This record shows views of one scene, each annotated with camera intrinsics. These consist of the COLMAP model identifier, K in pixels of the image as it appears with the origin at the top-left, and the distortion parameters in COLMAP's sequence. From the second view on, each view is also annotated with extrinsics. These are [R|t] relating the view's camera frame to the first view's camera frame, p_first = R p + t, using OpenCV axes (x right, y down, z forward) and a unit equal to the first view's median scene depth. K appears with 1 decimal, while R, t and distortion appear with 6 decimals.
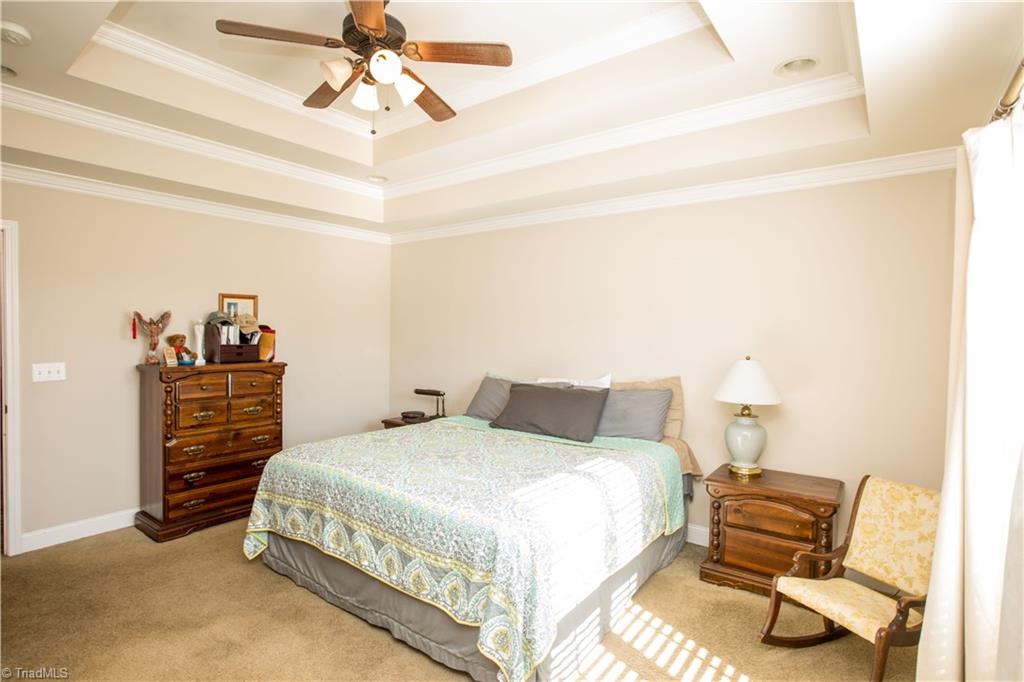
lens RADIAL K [[506.7, 0, 509.0], [0, 506.7, 340.0], [0, 0, 1]] dist [-0.006298, -0.000273]
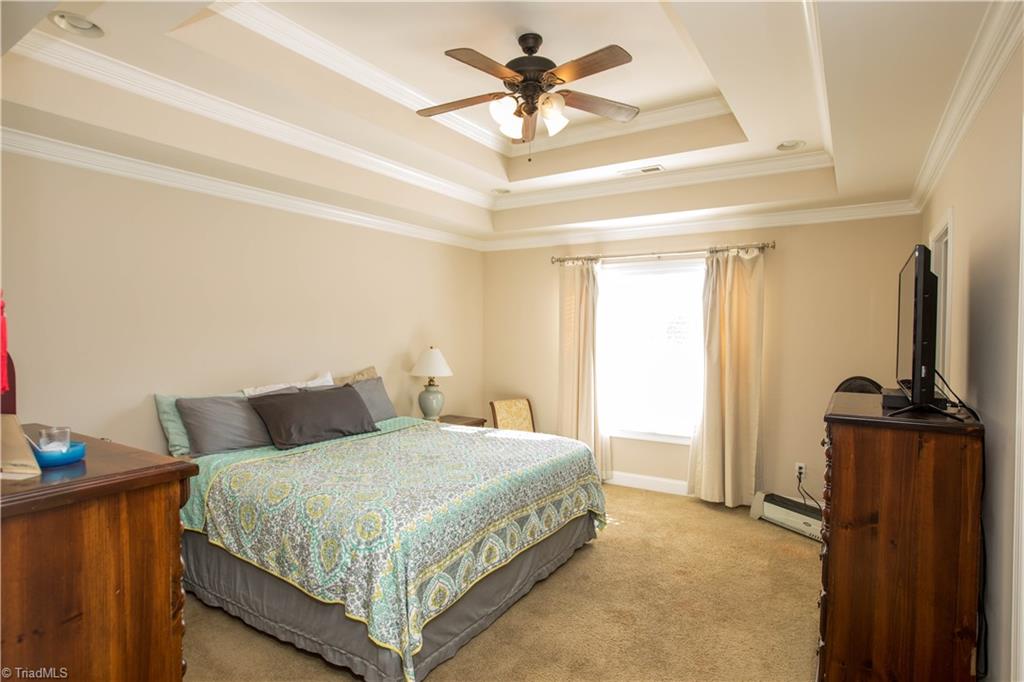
lens RADIAL K [[535.8, 0, 509.5], [0, 535.8, 340.5], [0, 0, 1]] dist [0.004605, 0.000614]
pose [[-0.107716, -0.023711, 0.993899, -1.390674], [0.004789, 0.999692, 0.024369, -0.031441], [-0.994170, 0.007384, -0.107569, 1.115921]]
